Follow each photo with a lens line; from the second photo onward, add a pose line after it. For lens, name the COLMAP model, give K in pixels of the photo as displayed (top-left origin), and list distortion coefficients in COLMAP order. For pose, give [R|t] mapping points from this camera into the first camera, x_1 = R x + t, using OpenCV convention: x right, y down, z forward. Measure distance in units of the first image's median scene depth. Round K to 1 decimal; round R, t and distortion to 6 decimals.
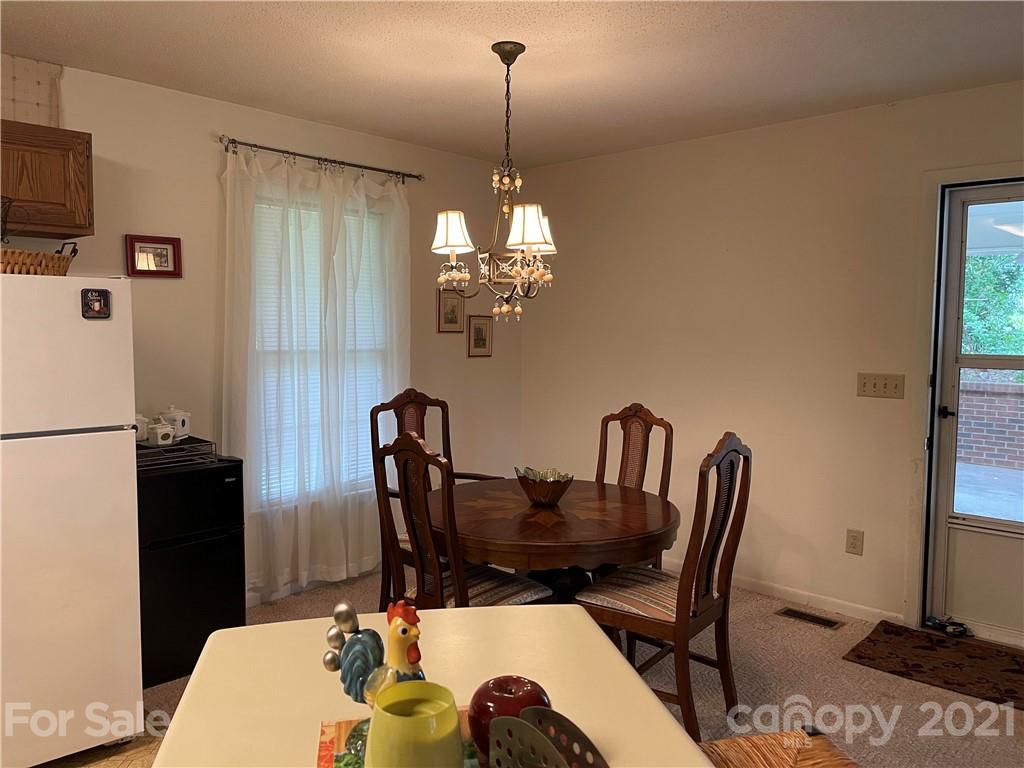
lens RADIAL K [[776.0, 0, 504.3], [0, 776.0, 383.1], [0, 0, 1]] dist [0.048603, -0.057739]
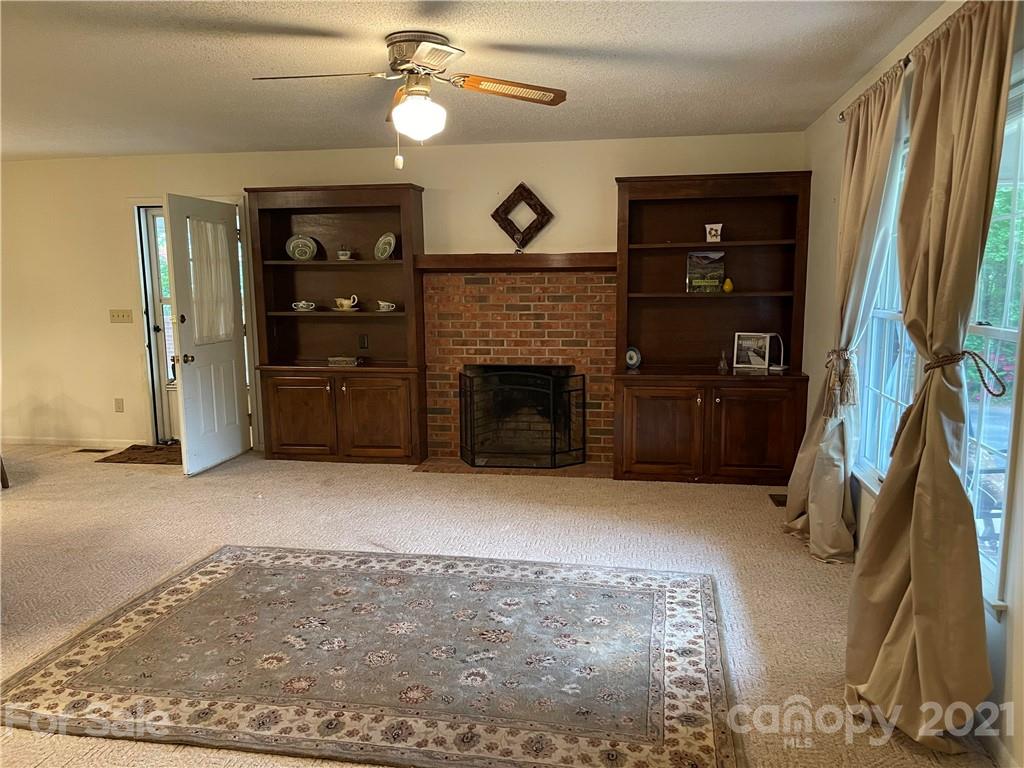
lens RADIAL K [[776.0, 0, 517.4], [0, 776.0, 391.2], [0, 0, 1]] dist [0.048603, -0.057739]
pose [[0.826763, -0.096488, 0.554214, 0.231965], [0.055363, 0.994354, 0.090526, 0.065299], [-0.559820, -0.044161, 0.827437, -1.064453]]
